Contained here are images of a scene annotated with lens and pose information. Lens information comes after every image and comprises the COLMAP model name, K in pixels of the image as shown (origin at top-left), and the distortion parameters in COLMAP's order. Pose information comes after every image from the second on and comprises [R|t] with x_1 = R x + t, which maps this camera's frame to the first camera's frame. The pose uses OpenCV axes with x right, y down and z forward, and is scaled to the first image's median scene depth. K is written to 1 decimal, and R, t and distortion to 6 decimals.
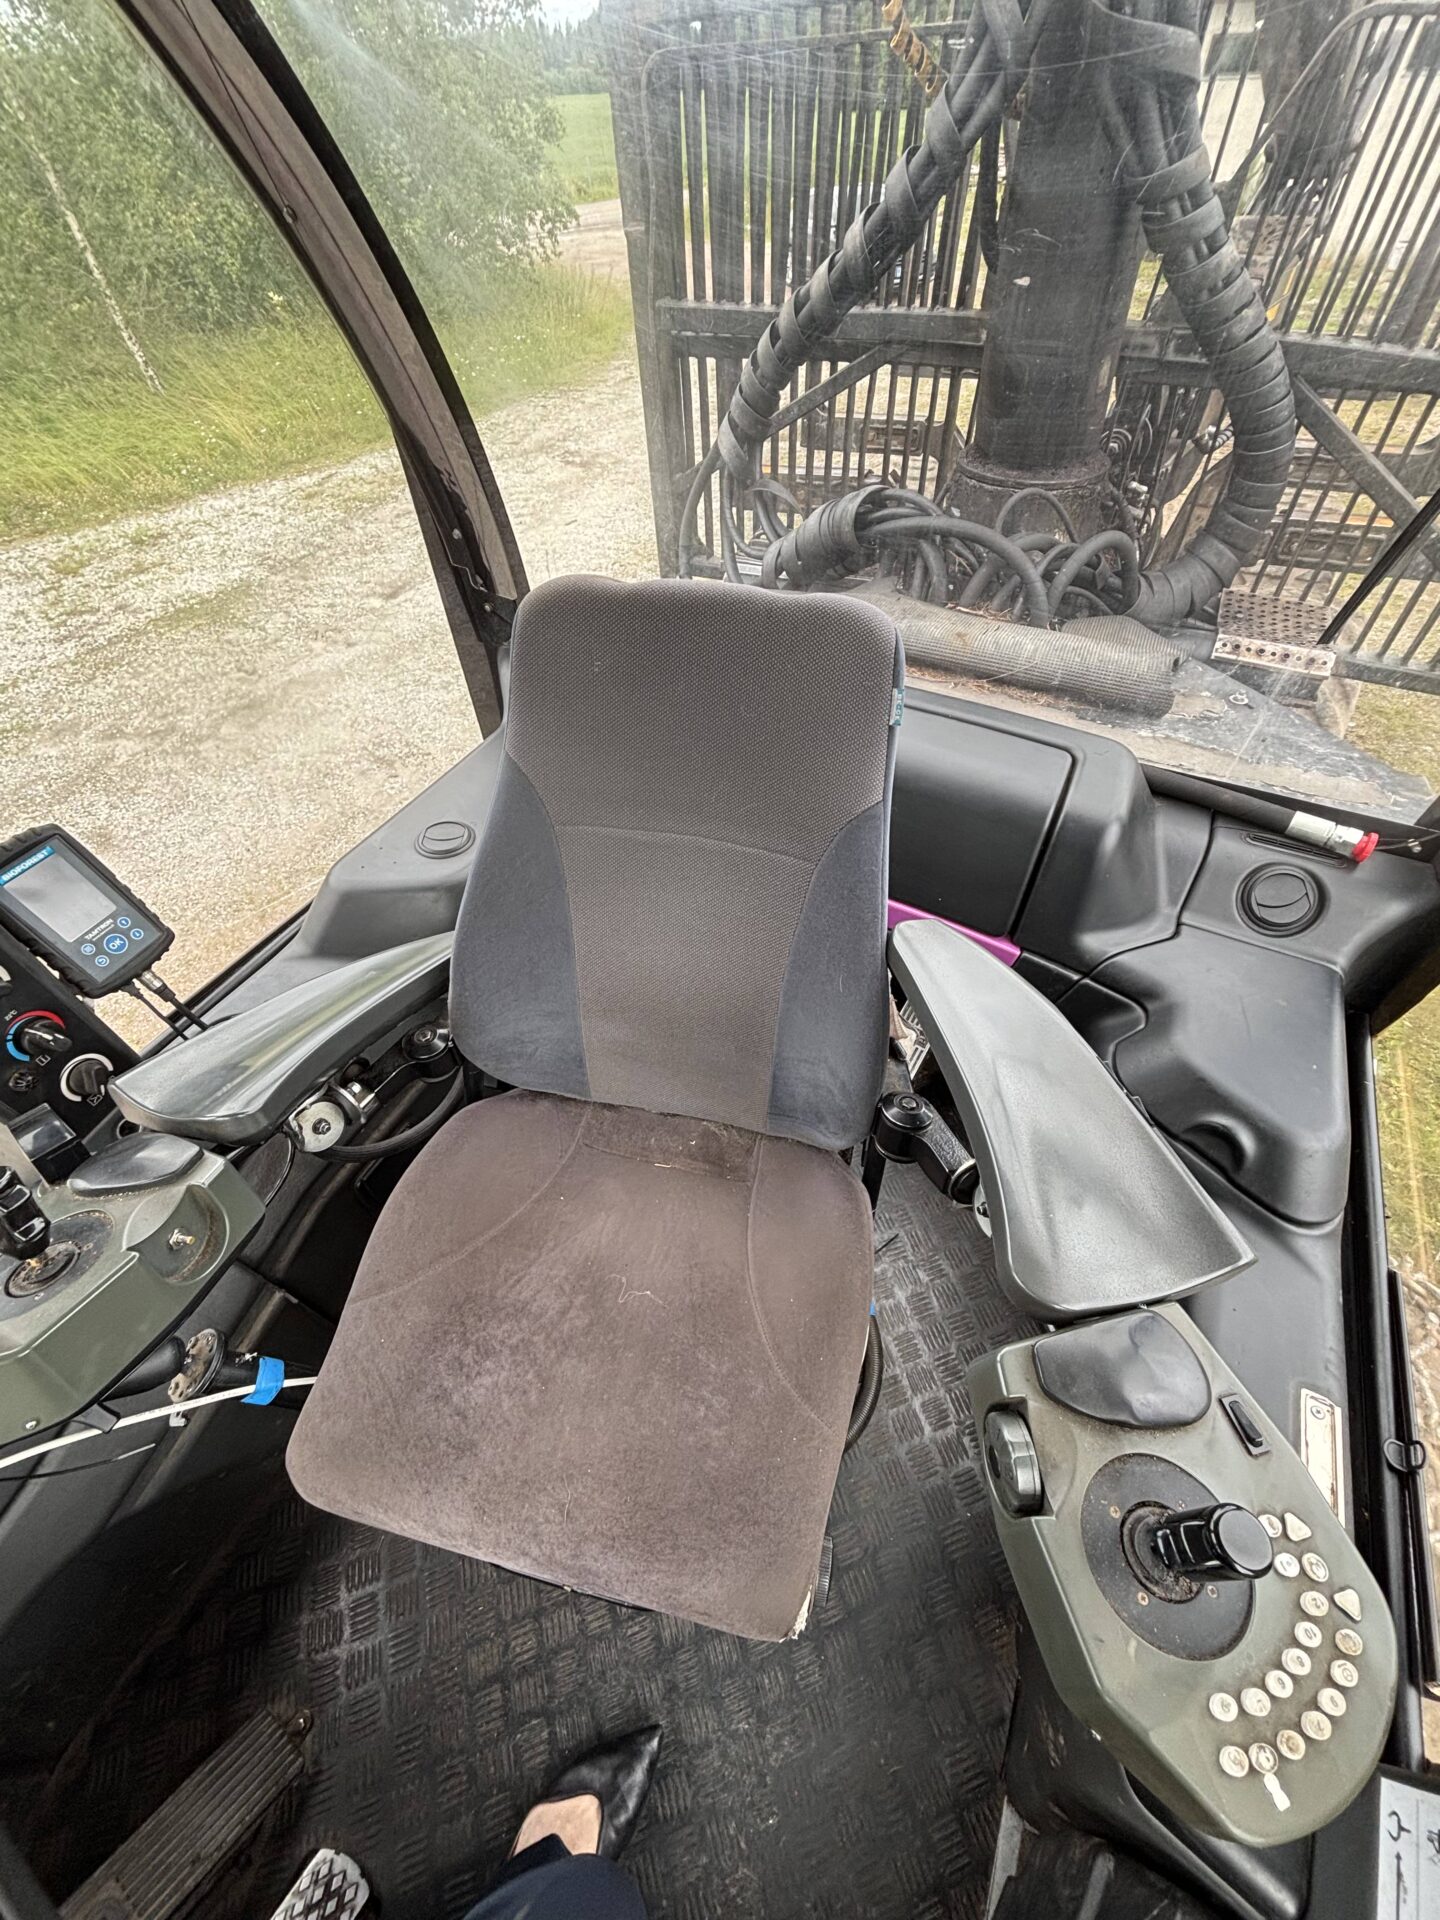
lens RADIAL K [[790.2, 0, 724.8], [0, 790.2, 957.2], [0, 0, 1]] dist [-0.004992, 0.000594]
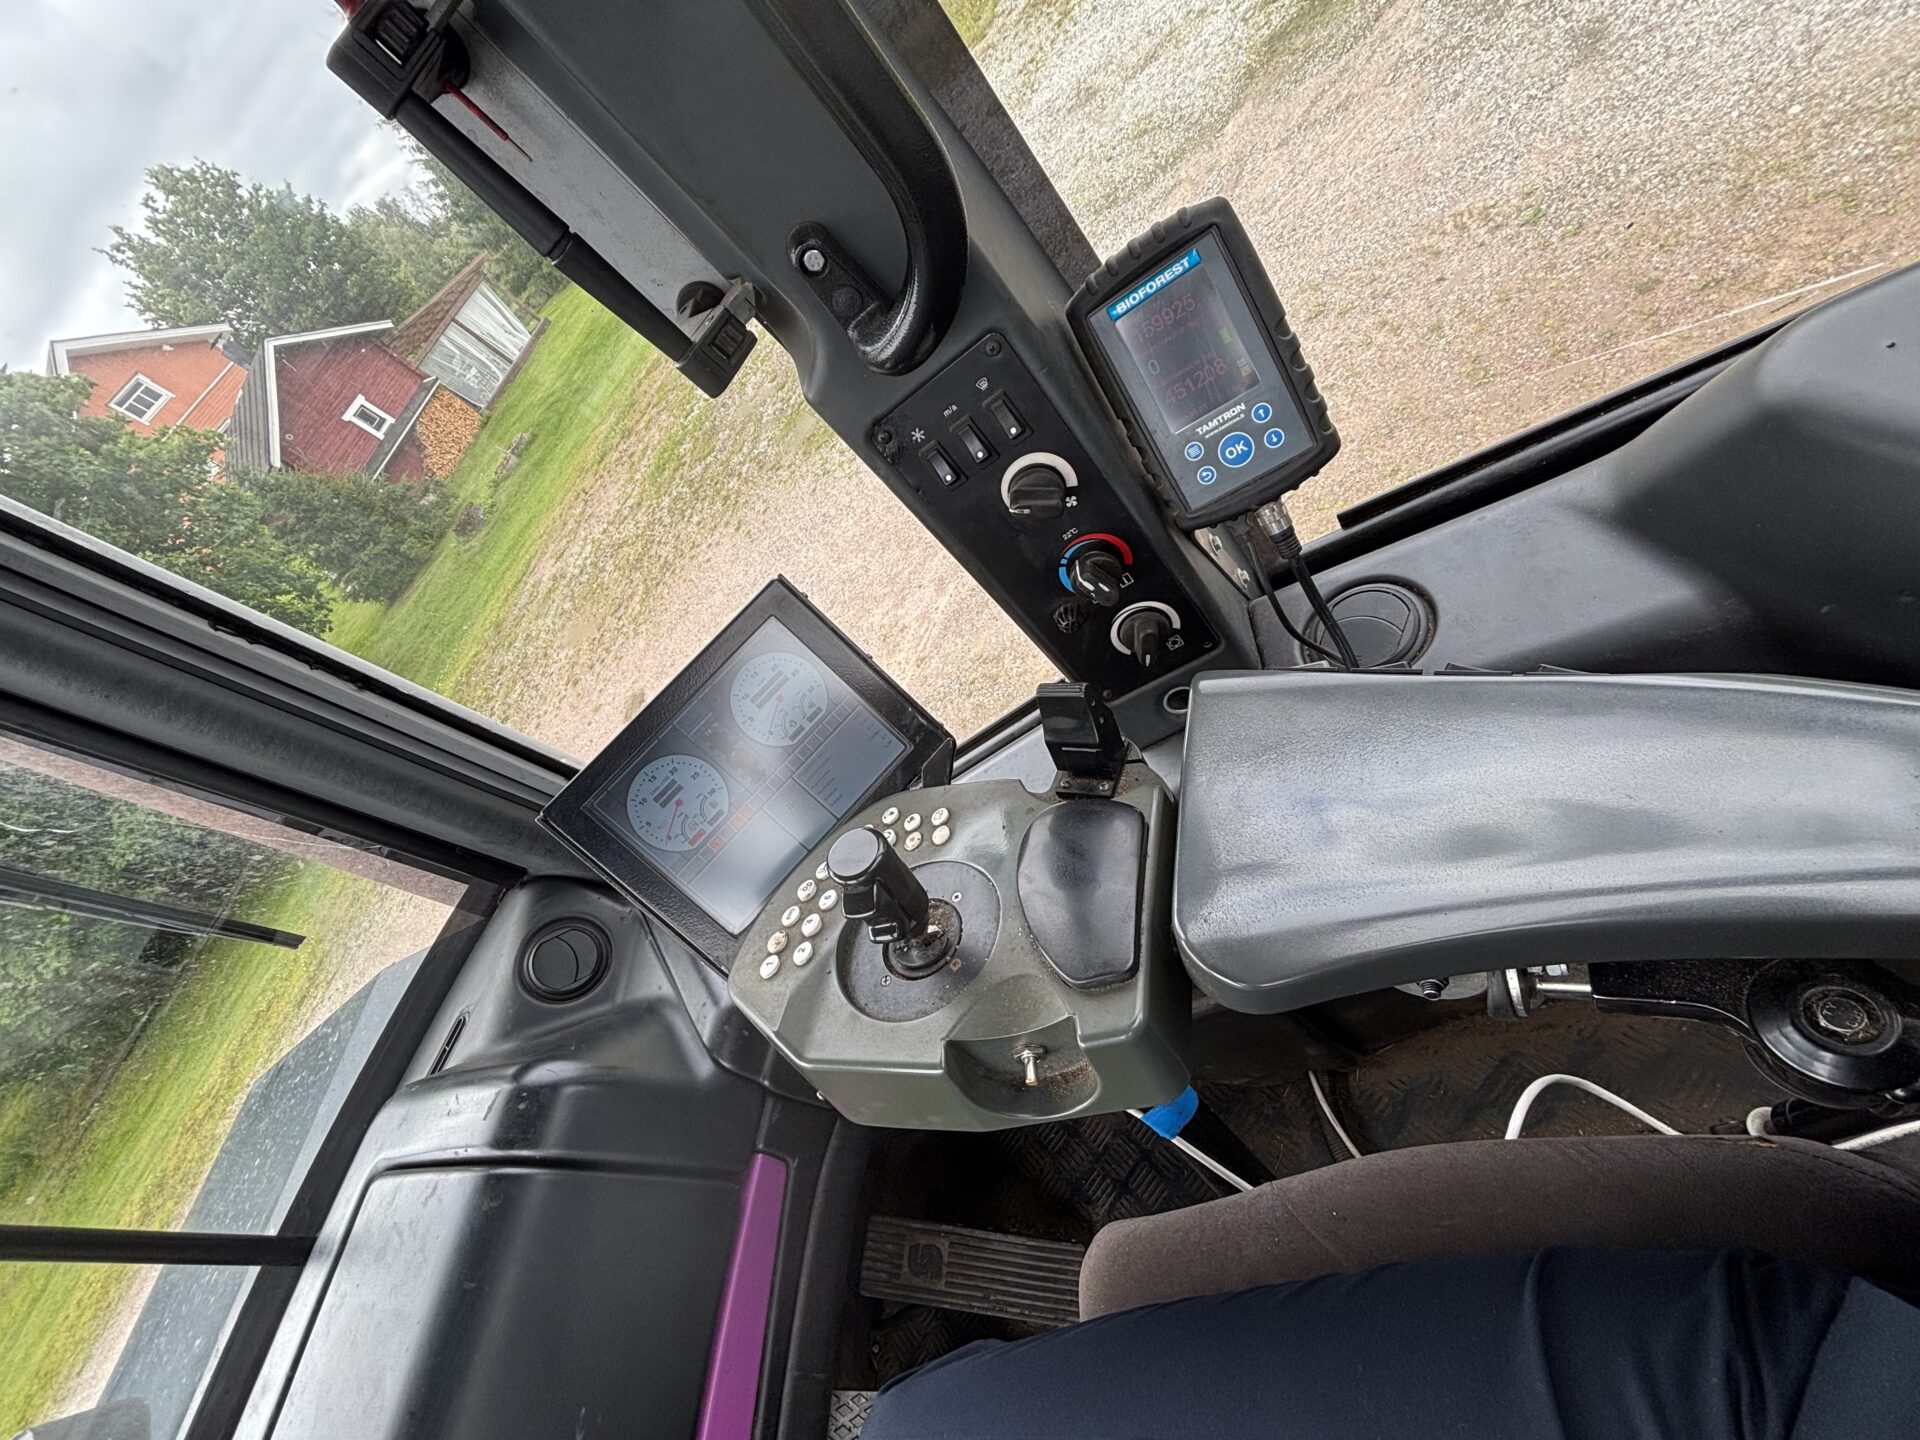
lens RADIAL K [[790.2, 0, 978.3], [0, 790.2, 725.0], [0, 0, 1]] dist [-0.004992, 0.000594]
pose [[0.343148, 0.614947, -0.709993, -0.292851], [-0.115278, 0.777747, 0.617916, -0.191517], [0.932180, -0.130191, 0.337772, 0.584301]]
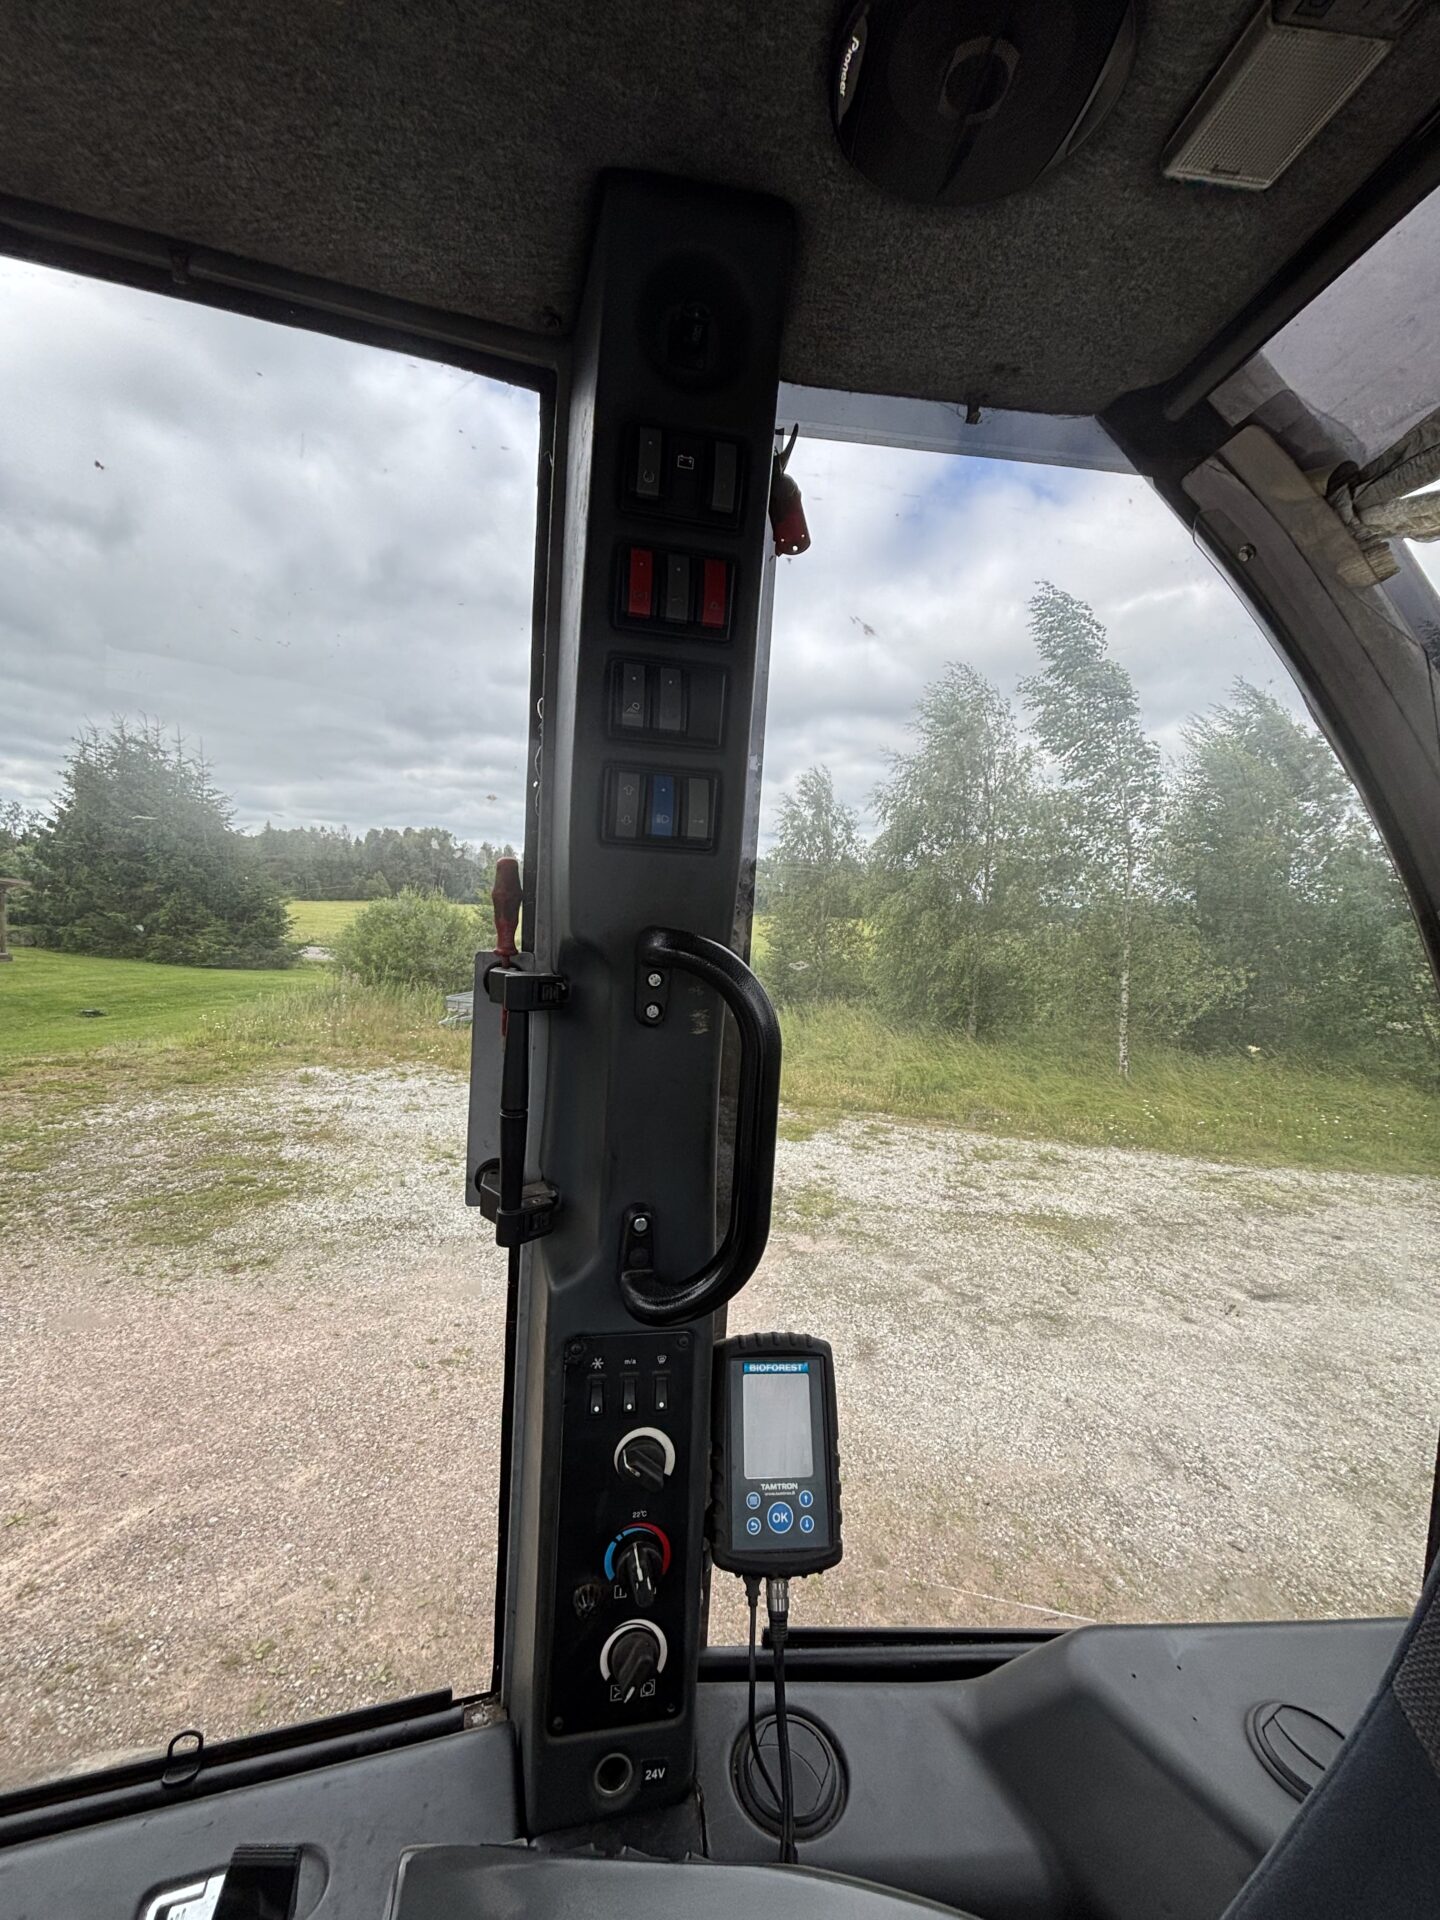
lens RADIAL K [[790.2, 0, 720.6], [0, 790.2, 965.5], [0, 0, 1]] dist [-0.004992, 0.000594]
pose [[0.517441, 0.118600, -0.847460, -0.226313], [-0.677823, 0.661295, -0.321317, -0.081924], [0.522313, 0.740691, 0.422571, 0.262135]]
